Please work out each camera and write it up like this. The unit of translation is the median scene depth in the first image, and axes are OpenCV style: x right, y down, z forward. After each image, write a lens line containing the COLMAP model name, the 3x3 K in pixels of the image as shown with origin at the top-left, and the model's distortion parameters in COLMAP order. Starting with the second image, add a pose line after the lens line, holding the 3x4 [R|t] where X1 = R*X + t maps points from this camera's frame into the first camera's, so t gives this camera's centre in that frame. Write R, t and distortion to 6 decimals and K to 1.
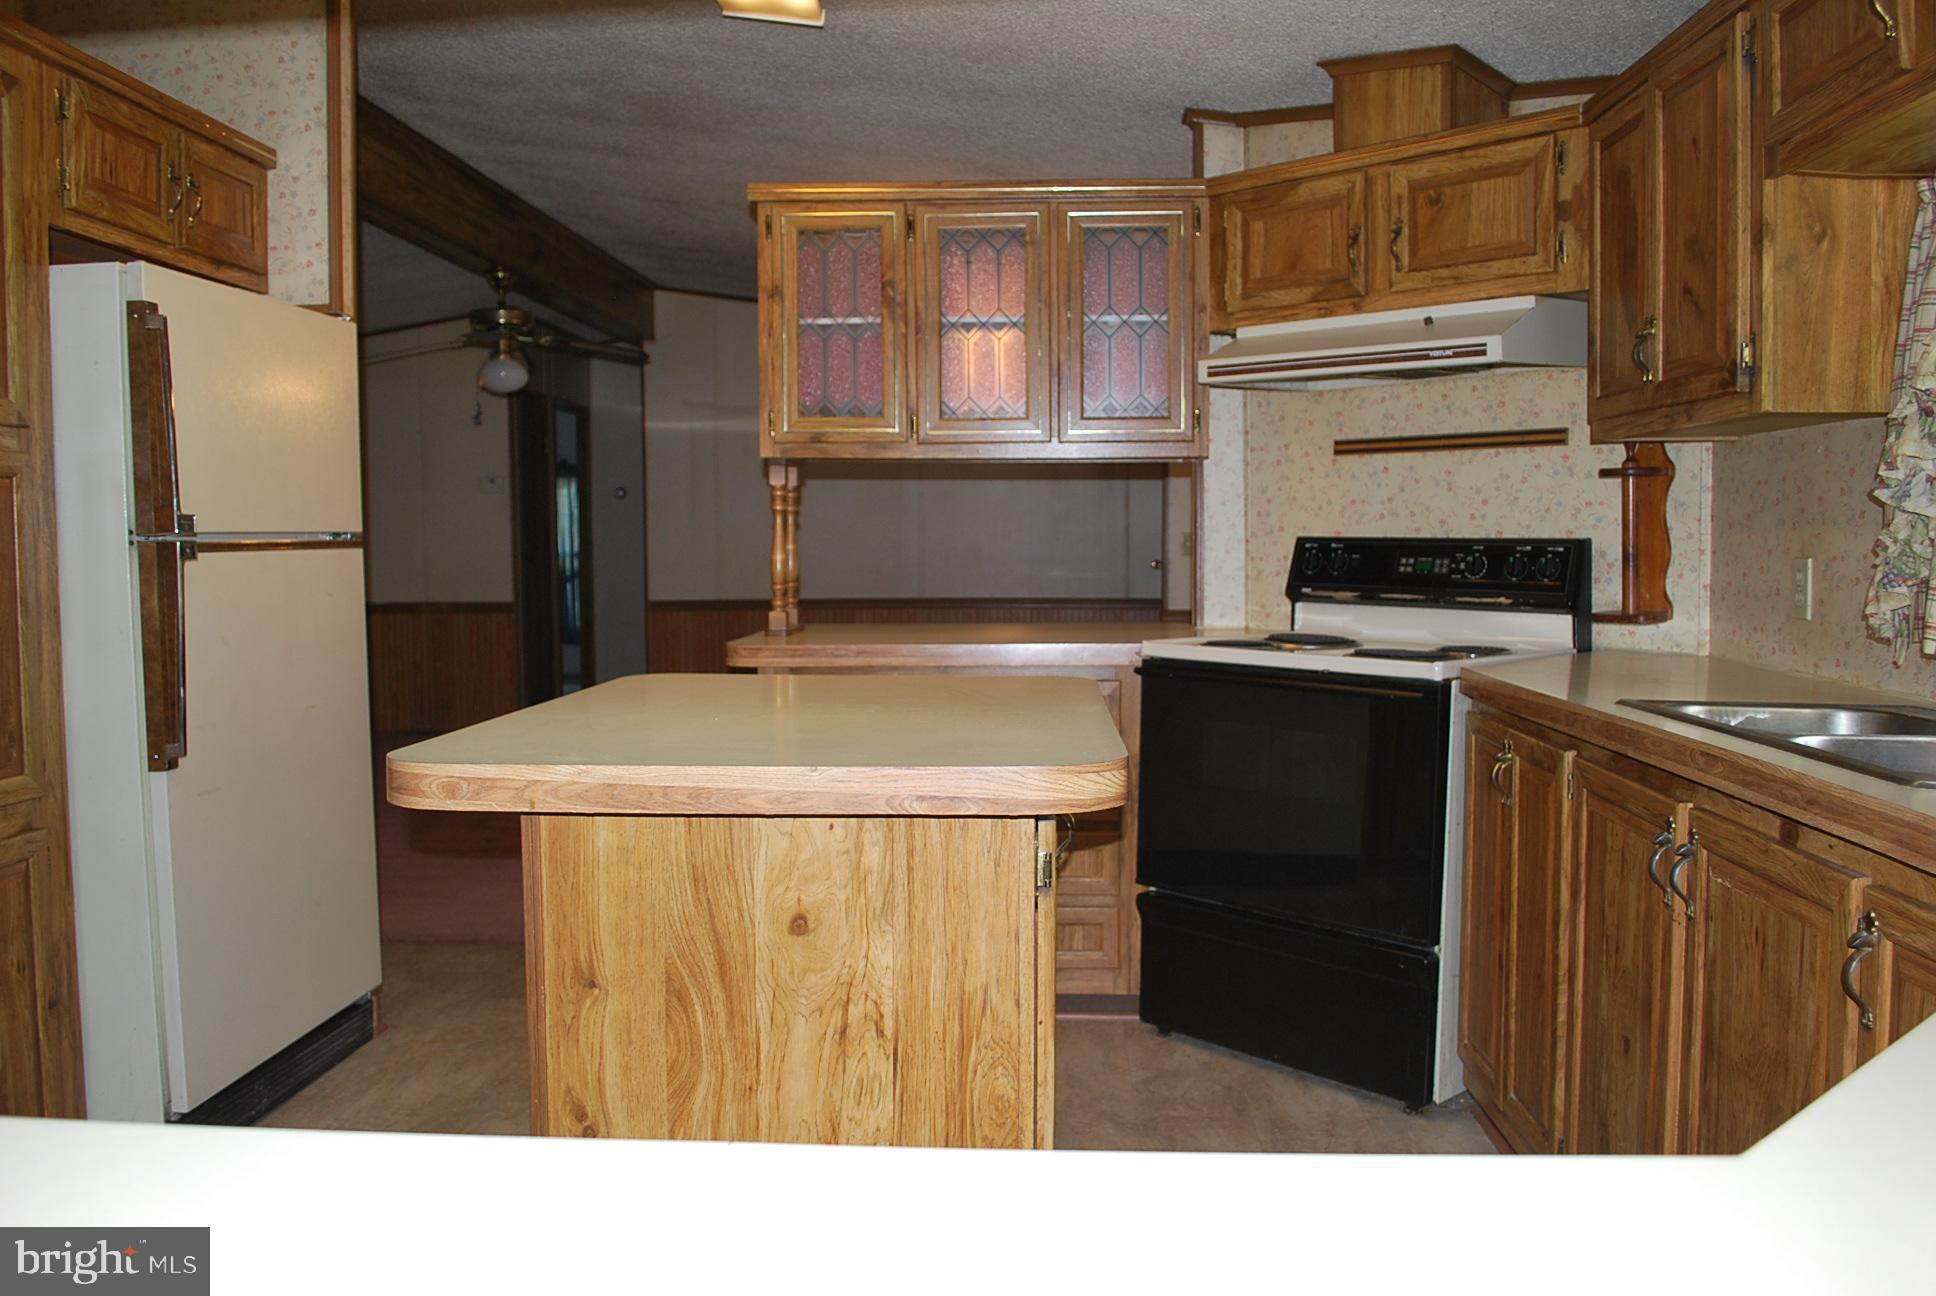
lens RADIAL K [[1523.2, 0, 972.9], [0, 1523.2, 643.8], [0, 0, 1]] dist [-0.077336, 0.002258]
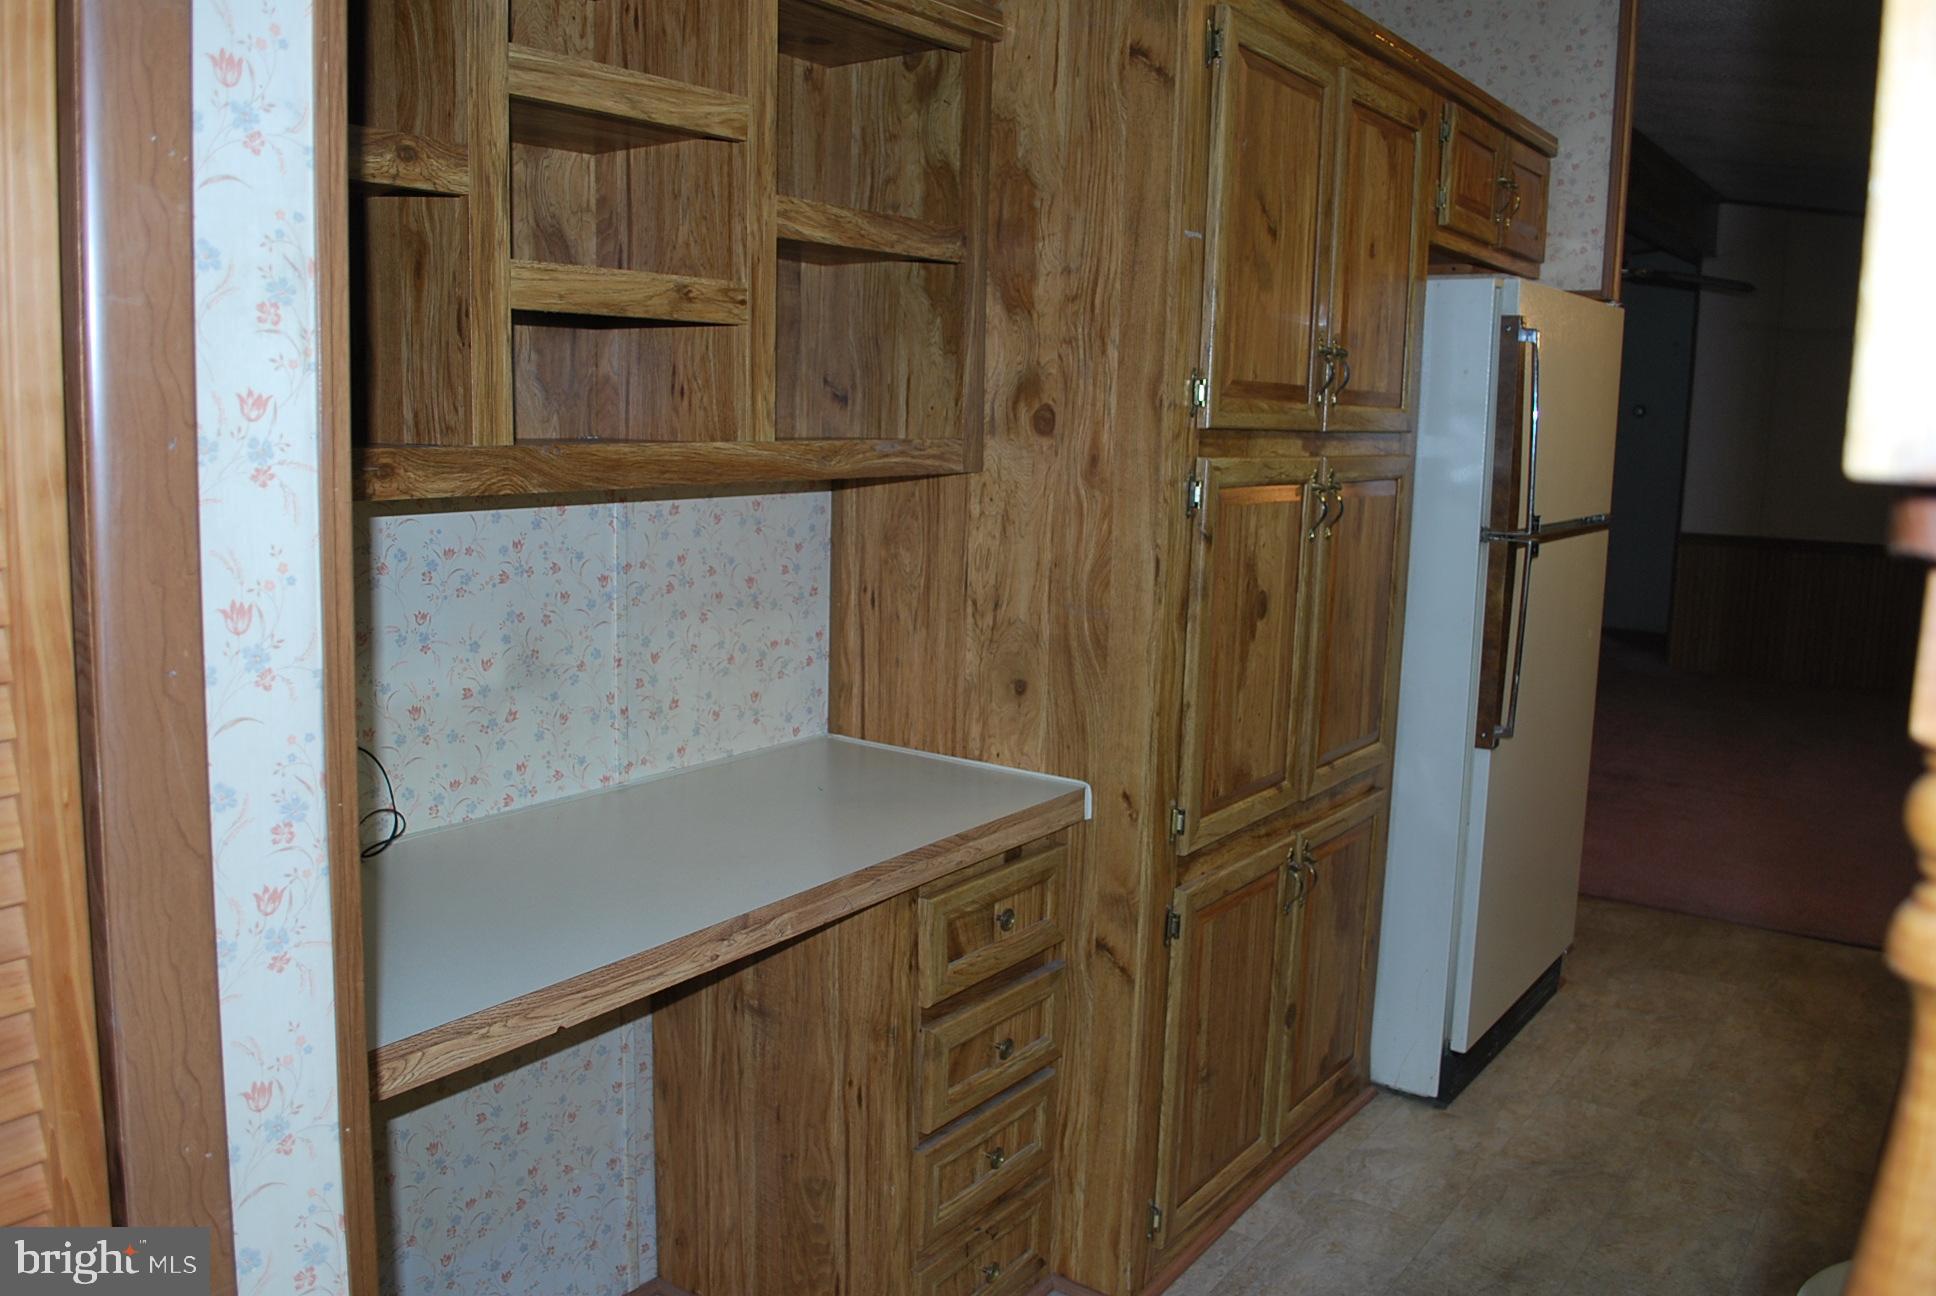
lens RADIAL K [[1523.2, 0, 961.3], [0, 1523.2, 641.5], [0, 0, 1]] dist [-0.077336, 0.002258]
pose [[0.839961, 0.105072, -0.532378, -0.117695], [-0.062847, 0.993309, 0.096886, -0.031019], [0.538996, -0.047922, 0.840944, -0.055017]]
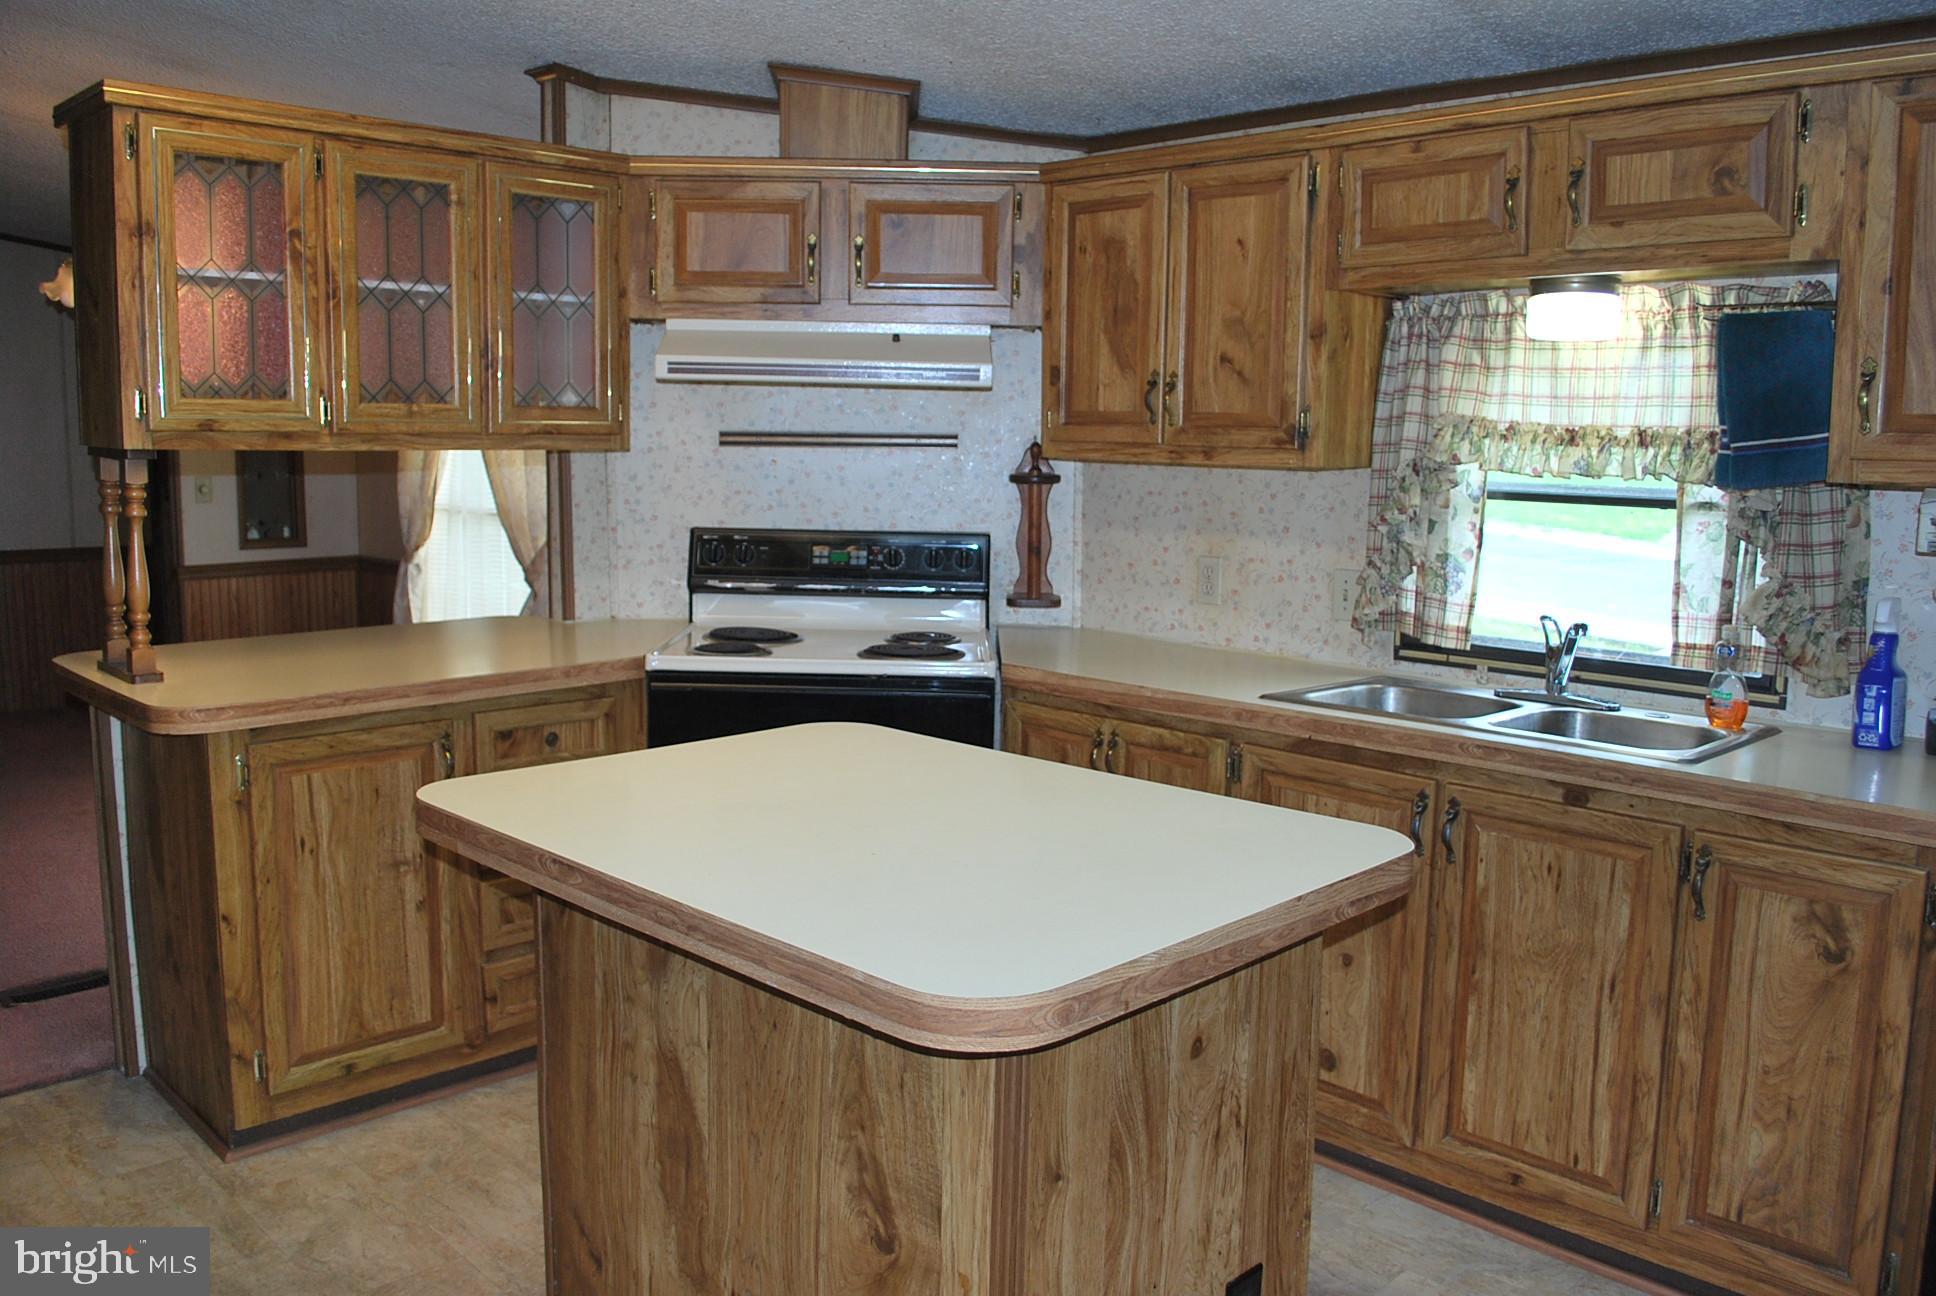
lens RADIAL K [[1523.2, 0, 956.1], [0, 1523.2, 639.3], [0, 0, 1]] dist [-0.077336, 0.002258]
pose [[0.669699, -0.087910, 0.737411, -0.505645], [0.034067, 0.995560, 0.087746, -0.096870], [-0.741851, -0.033642, 0.669720, 0.242092]]
